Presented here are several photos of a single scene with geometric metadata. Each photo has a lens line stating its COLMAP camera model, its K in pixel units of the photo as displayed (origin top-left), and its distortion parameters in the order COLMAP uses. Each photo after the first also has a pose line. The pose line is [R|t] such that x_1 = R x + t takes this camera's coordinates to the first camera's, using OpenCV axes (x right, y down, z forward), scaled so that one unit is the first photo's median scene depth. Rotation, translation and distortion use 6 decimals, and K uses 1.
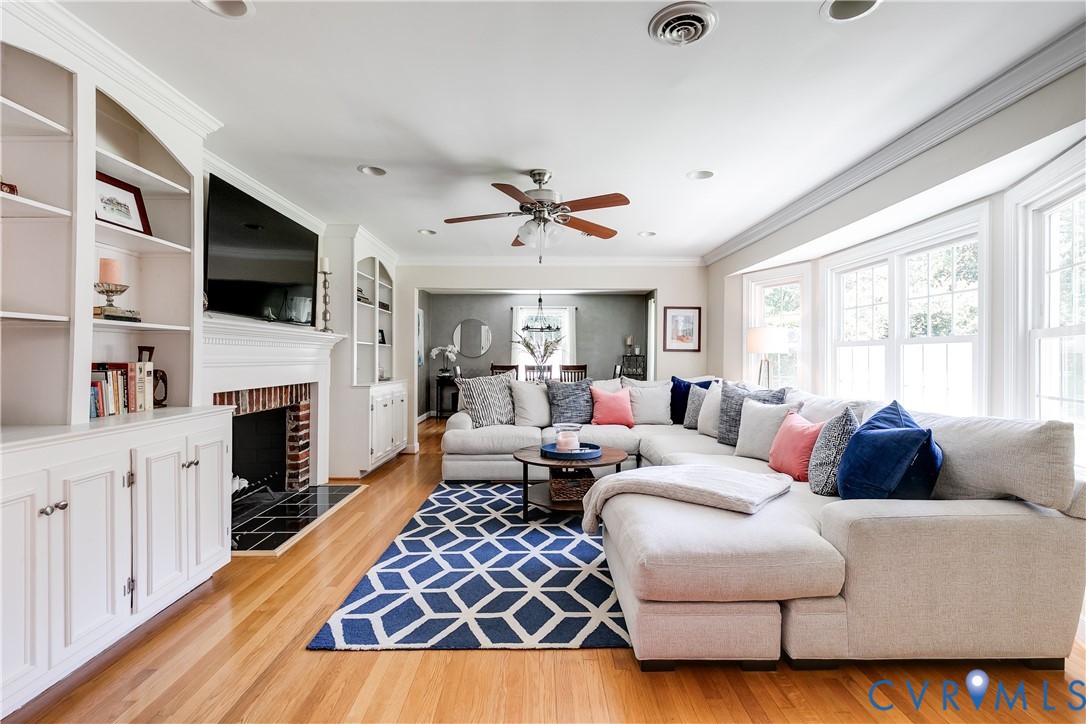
lens RADIAL K [[493.0, 0, 544.2], [0, 493.0, 357.9], [0, 0, 1]] dist [0.005087, 0.000887]
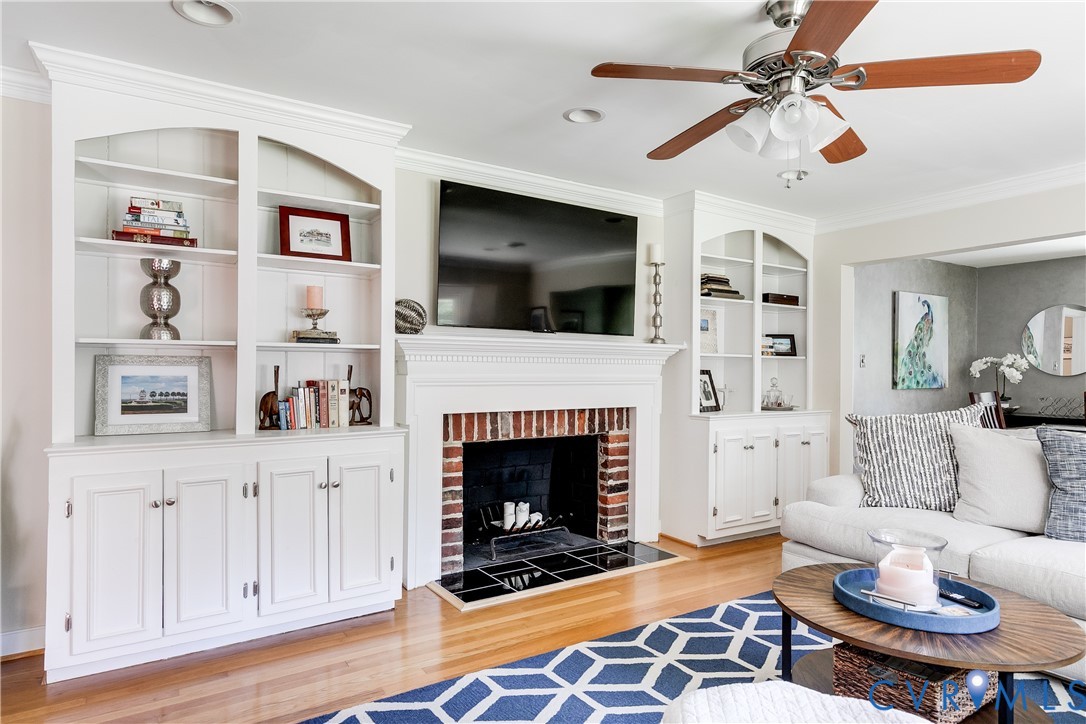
lens RADIAL K [[623.4, 0, 540.6], [0, 623.4, 367.7], [0, 0, 1]] dist [0.012571, -0.000926]
pose [[0.531021, 0.000160, -0.847359, 0.363594], [-0.006195, 0.999974, -0.003694, -0.010921], [0.847336, 0.007211, 0.531008, 0.449228]]
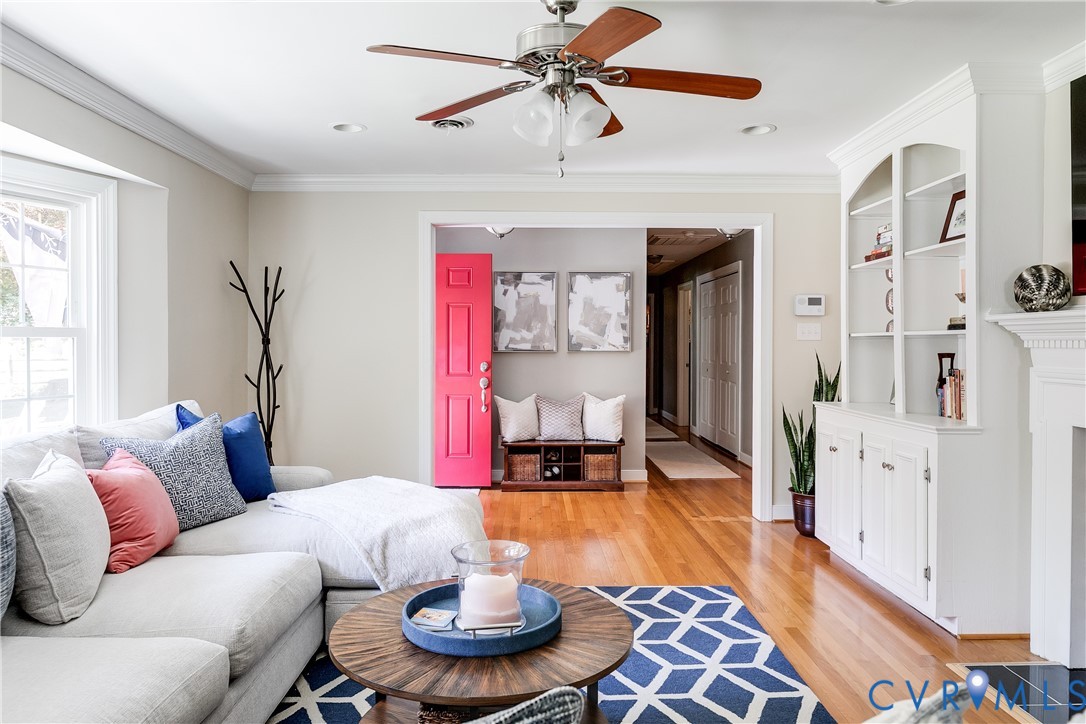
lens RADIAL K [[750.3, 0, 543.7], [0, 750.3, 357.0], [0, 0, 1]] dist [0.001826, 0.000068]
pose [[-0.999958, -0.007259, -0.005680, 0.010643], [-0.007370, 0.999779, 0.019707, -0.025784], [0.005536, 0.019748, -0.999790, 1.657316]]
